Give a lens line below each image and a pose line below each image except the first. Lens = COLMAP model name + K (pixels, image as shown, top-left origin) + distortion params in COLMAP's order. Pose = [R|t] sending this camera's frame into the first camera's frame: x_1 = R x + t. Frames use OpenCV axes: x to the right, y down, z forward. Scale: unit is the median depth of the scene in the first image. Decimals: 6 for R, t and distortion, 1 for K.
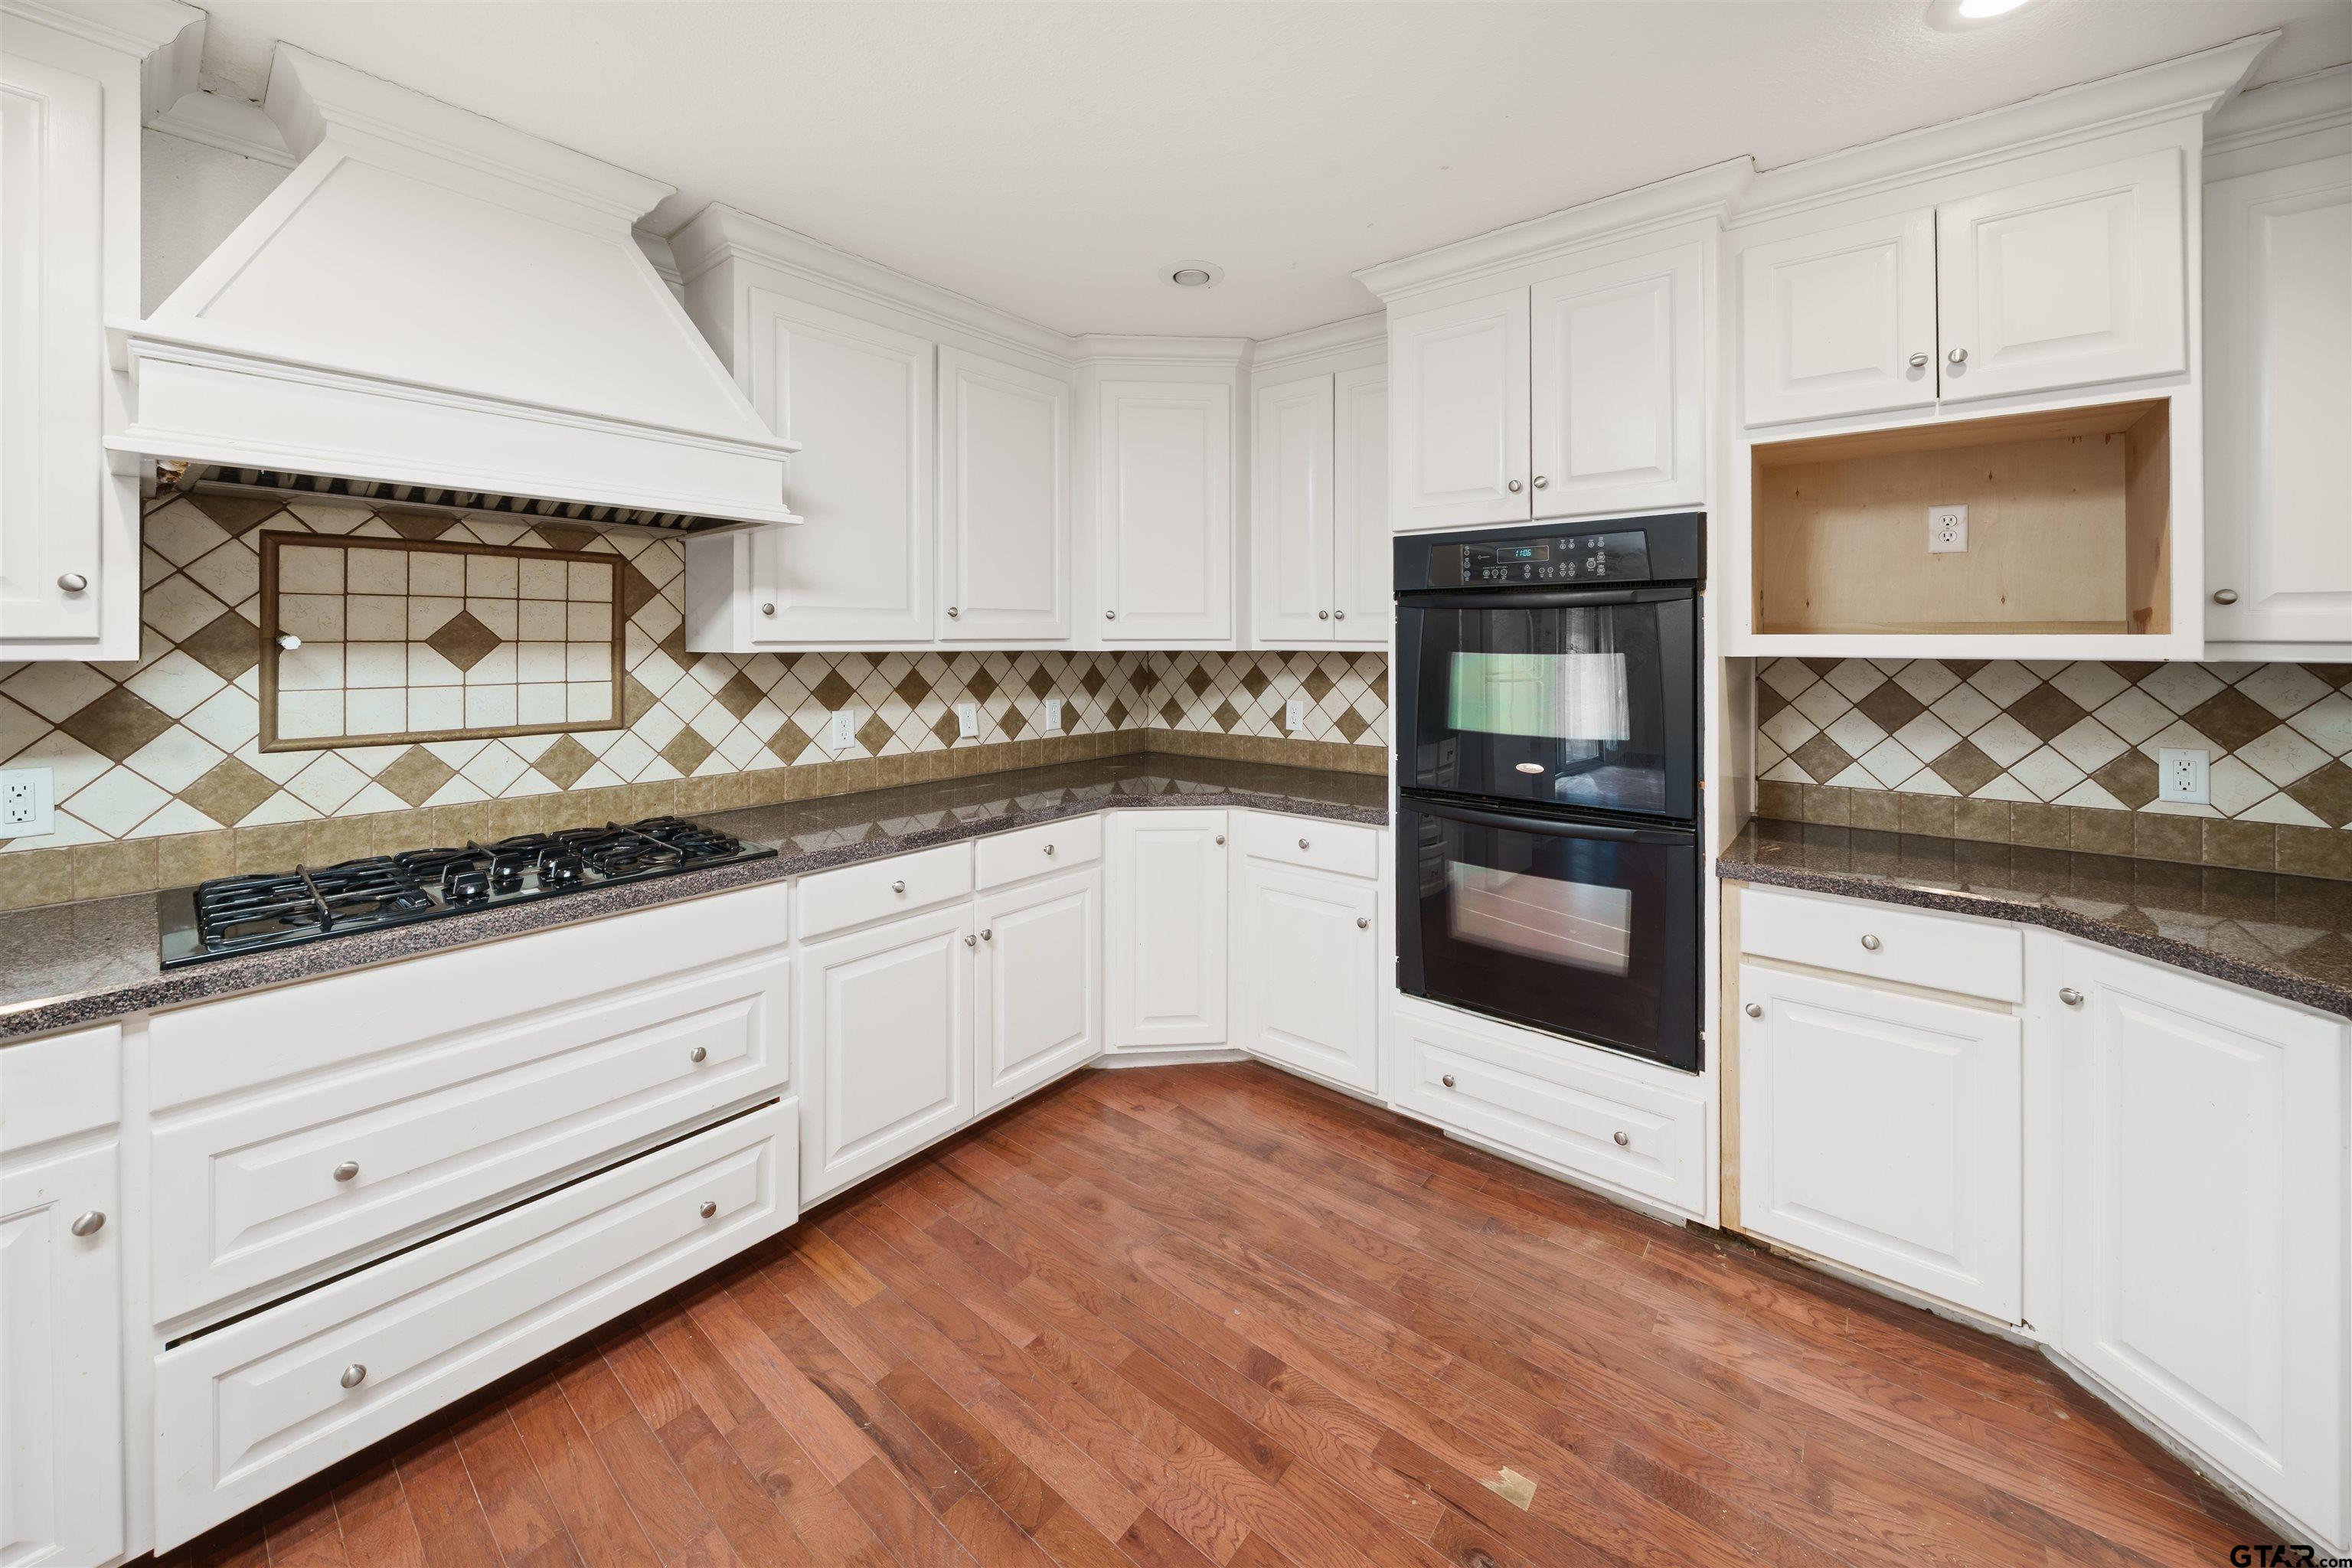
lens RADIAL K [[865.5, 0, 1169.2], [0, 865.5, 651.1], [0, 0, 1]] dist [0.000639, -0.000026]
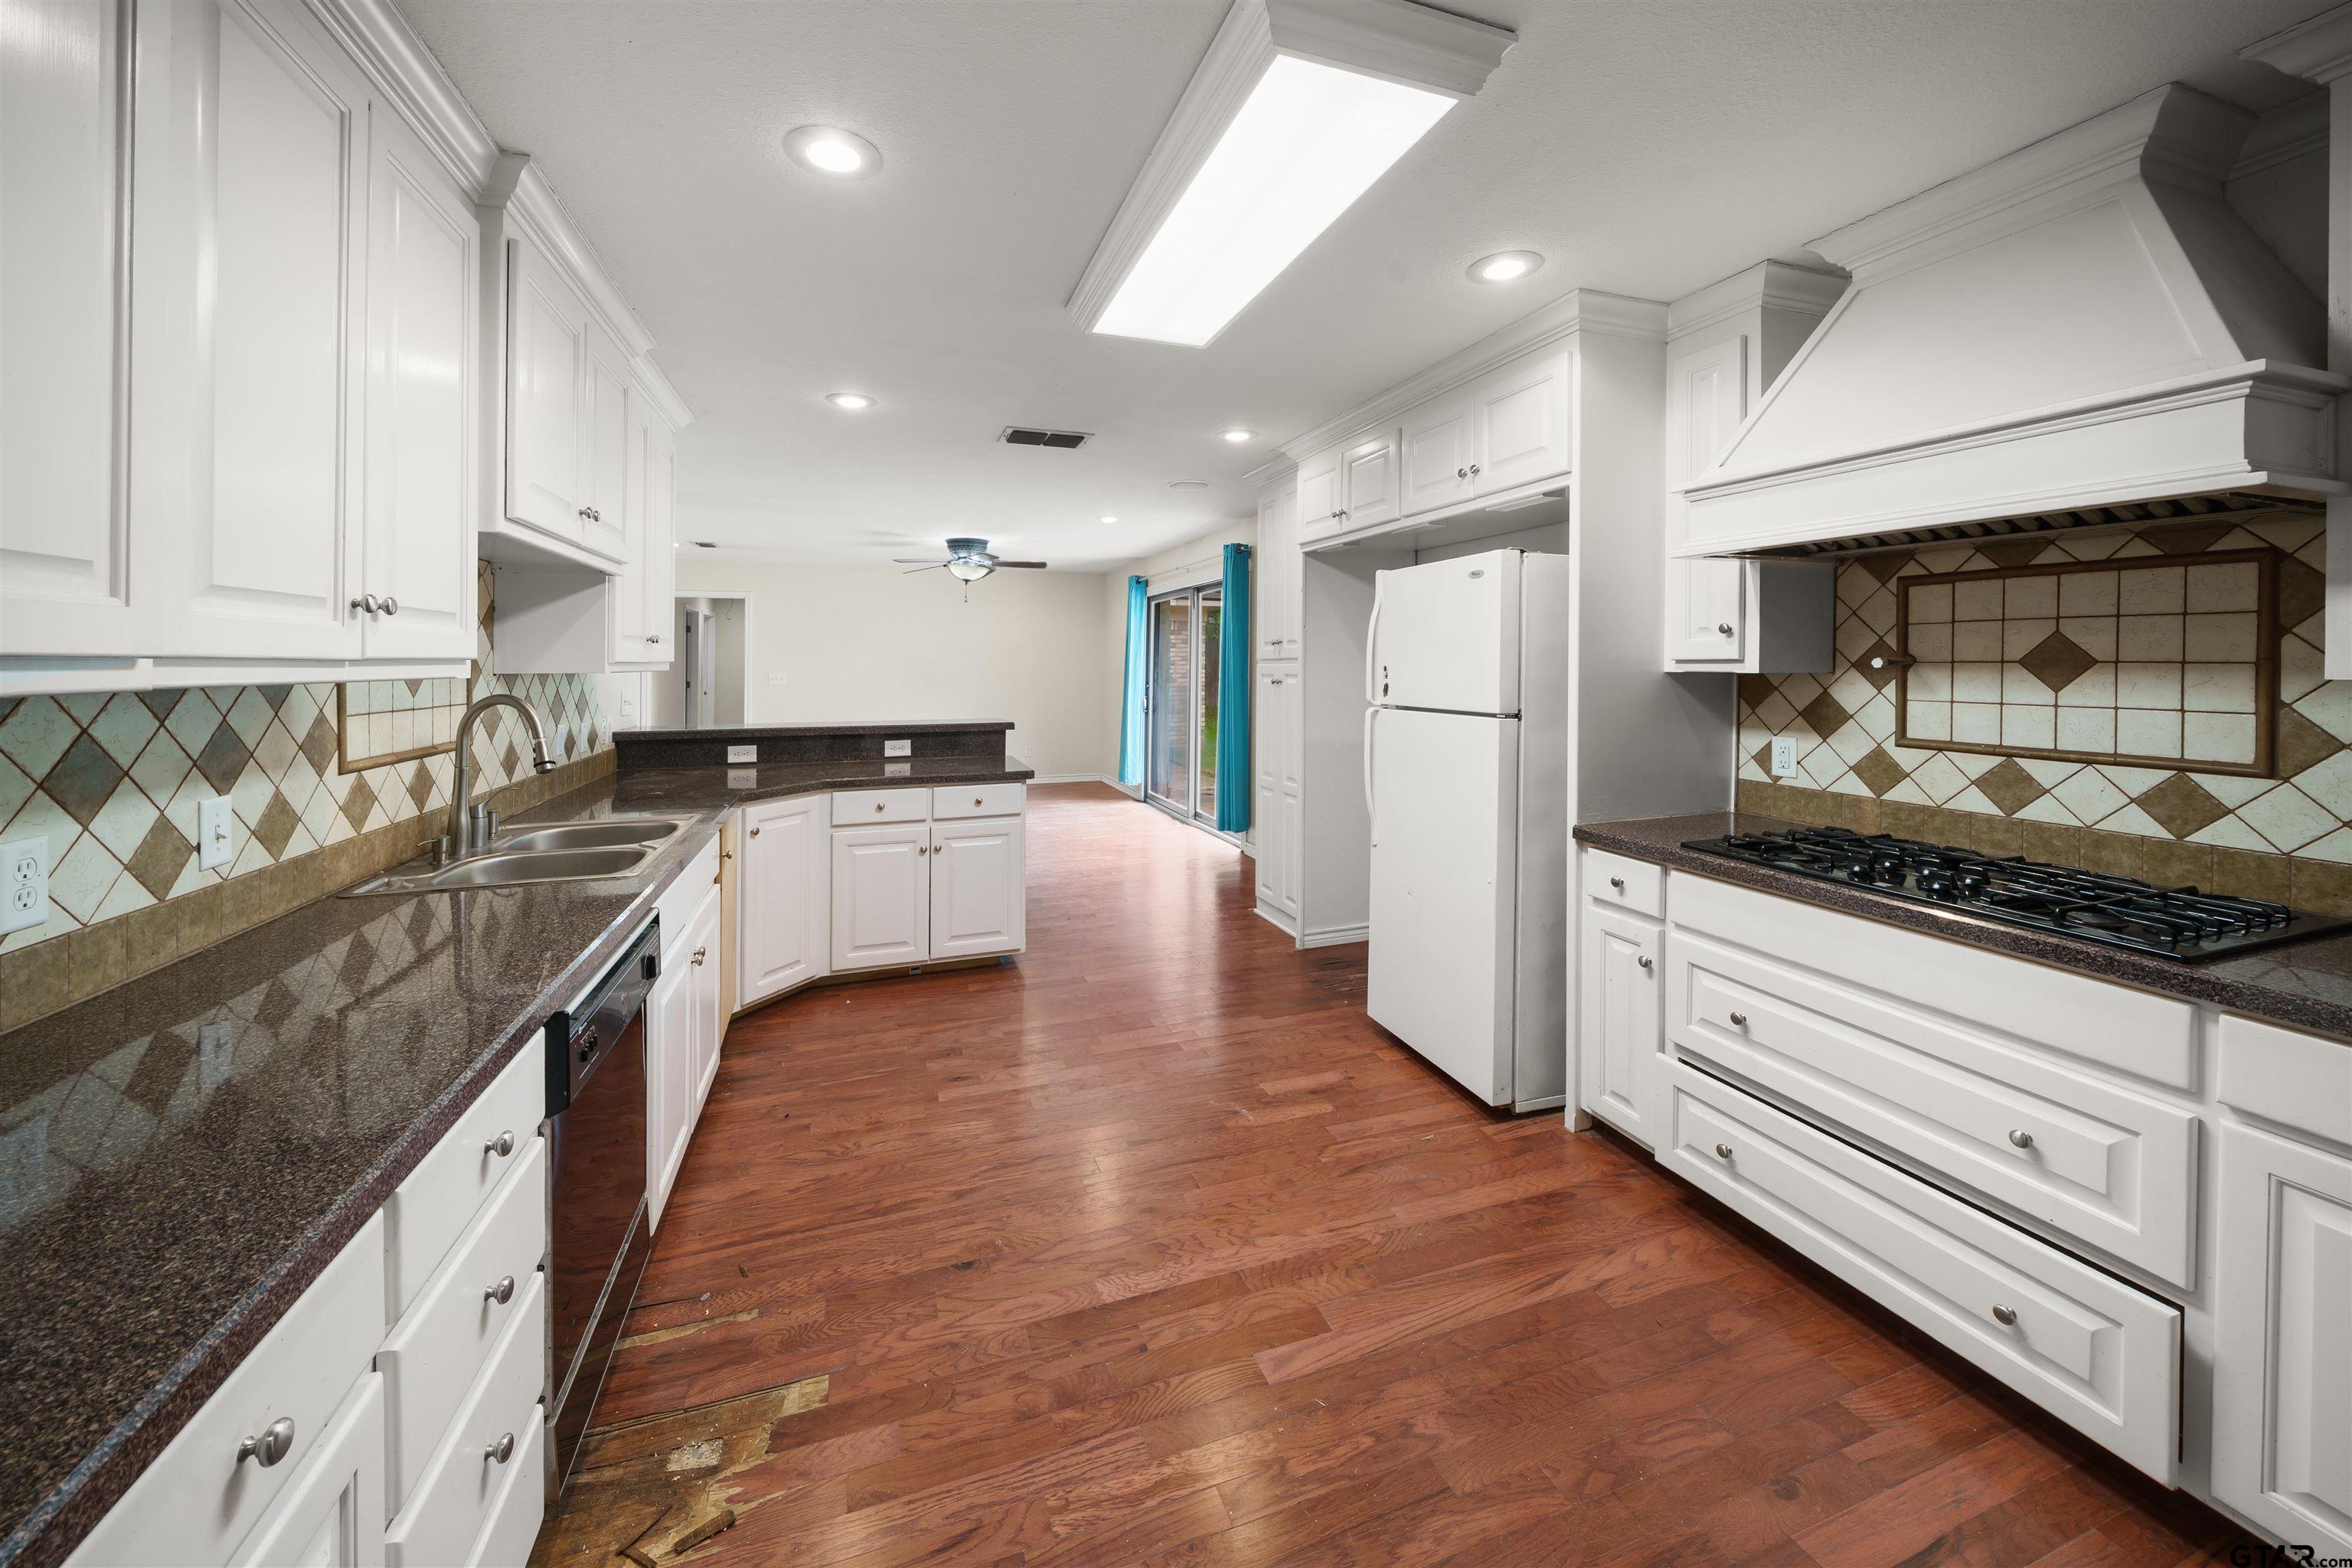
lens RADIAL K [[865.5, 0, 1169.2], [0, 865.5, 651.1], [0, 0, 1]] dist [0.000639, -0.000026]
pose [[-0.510844, -0.010293, -0.859612, 0.603977], [-0.011241, 0.999923, -0.005293, -0.007264], [0.859600, 0.006959, -0.510920, 0.666409]]
